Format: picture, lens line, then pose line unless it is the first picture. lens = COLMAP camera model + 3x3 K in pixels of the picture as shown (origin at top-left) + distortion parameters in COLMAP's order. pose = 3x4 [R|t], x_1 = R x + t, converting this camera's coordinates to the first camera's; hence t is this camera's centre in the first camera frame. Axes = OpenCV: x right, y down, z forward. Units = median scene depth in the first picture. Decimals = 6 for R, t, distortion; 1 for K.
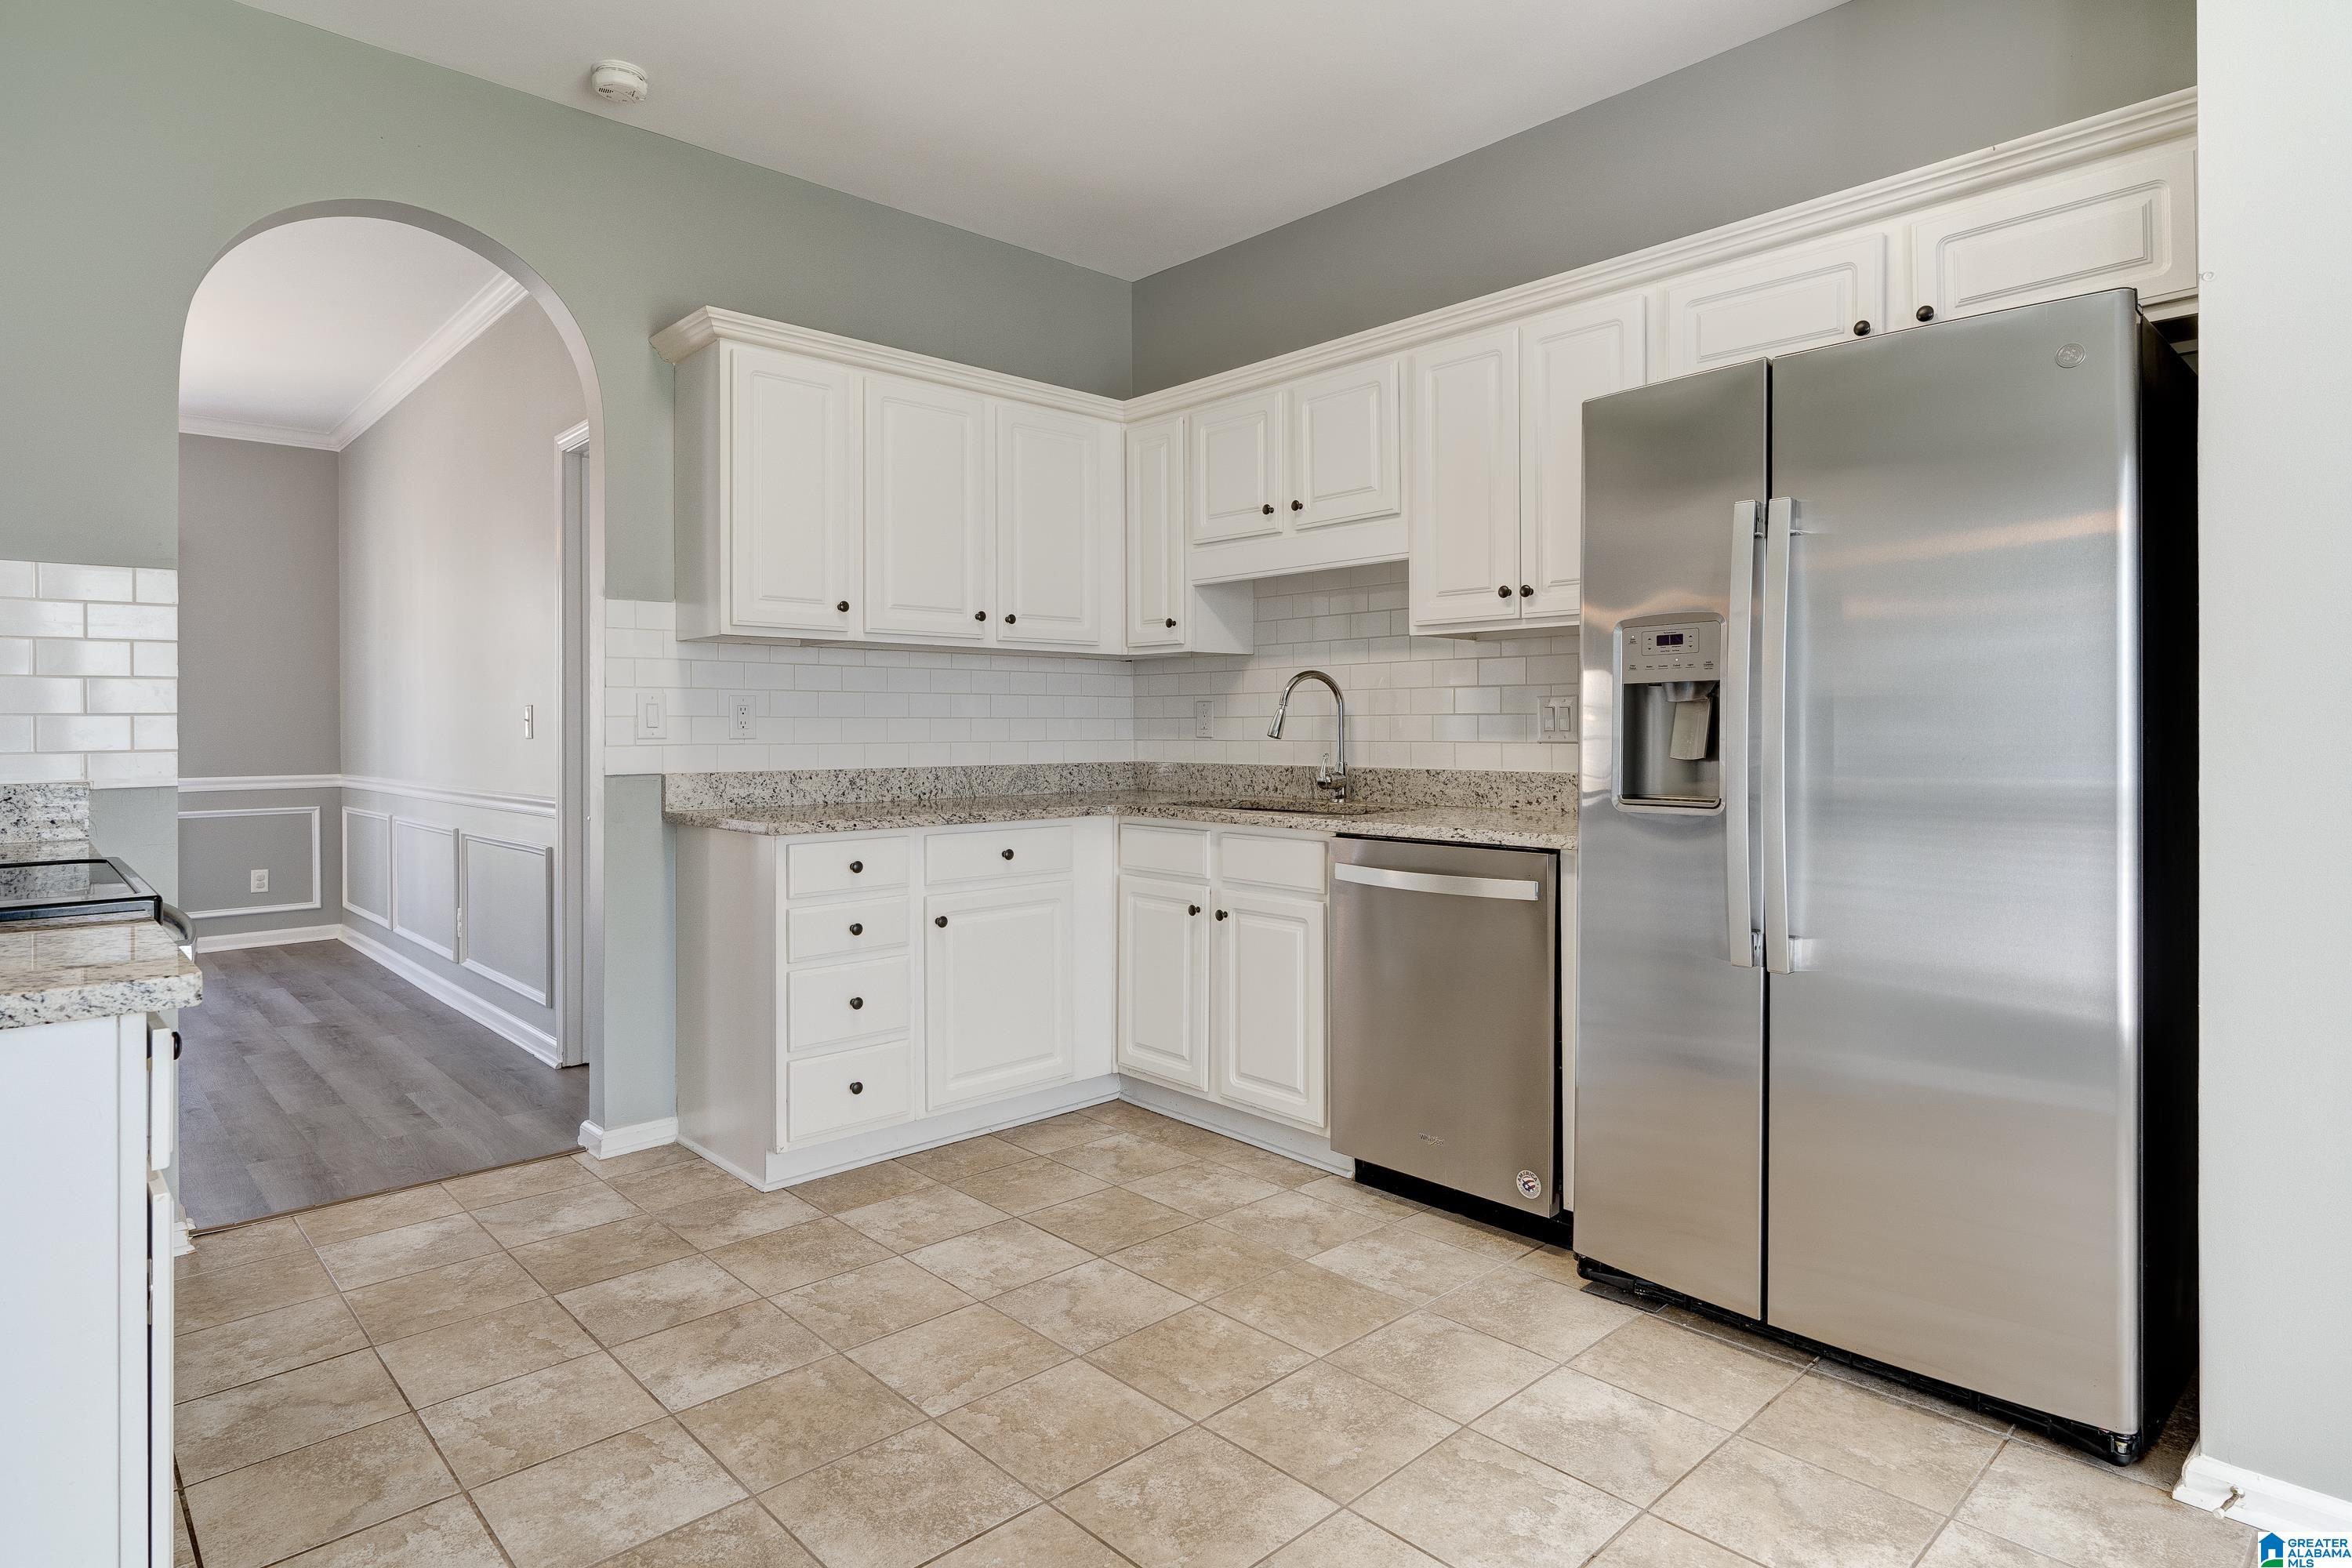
lens RADIAL K [[1289.9, 0, 1157.1], [0, 1289.9, 733.7], [0, 0, 1]] dist [-0.003877, -0.001967]
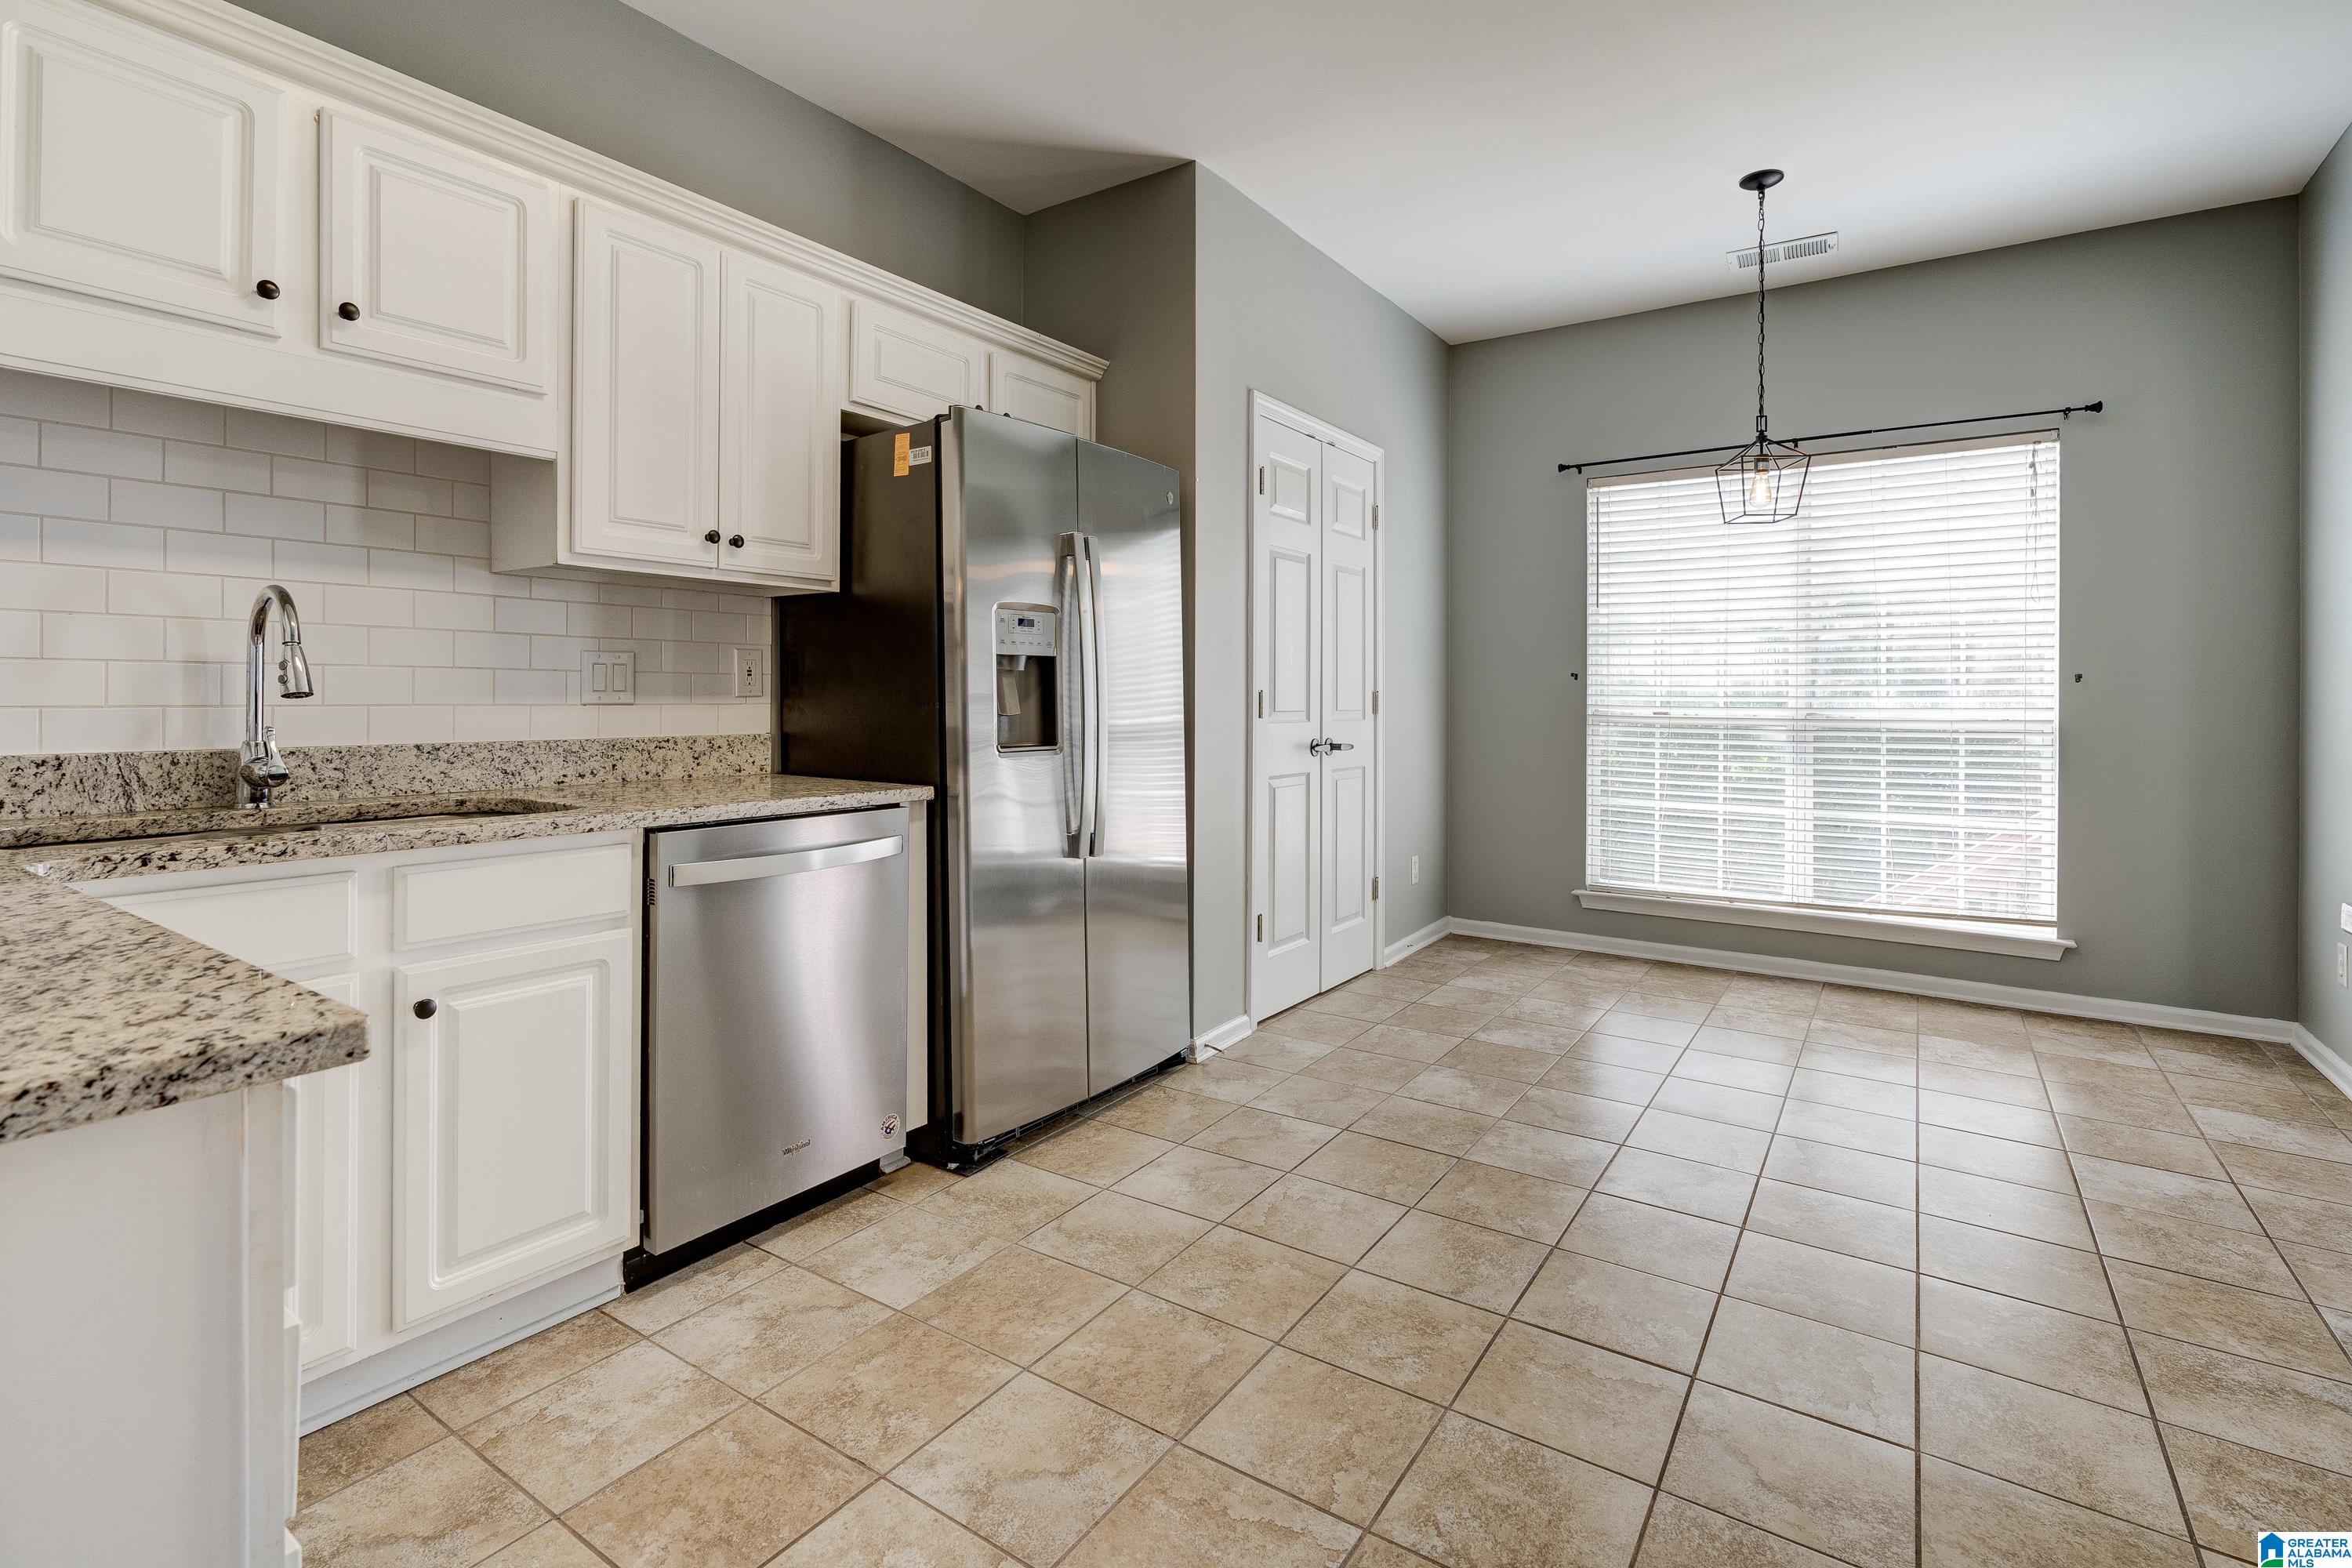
lens RADIAL K [[1204.0, 0, 1088.6], [0, 1204.0, 693.8], [0, 0, 1]] dist [-0.007544, -0.000337]
pose [[-0.240575, 0.001625, 0.970629, -0.678511], [-0.002256, 0.999995, -0.002233, 0.001185], [-0.970628, -0.002727, -0.240571, 1.053953]]
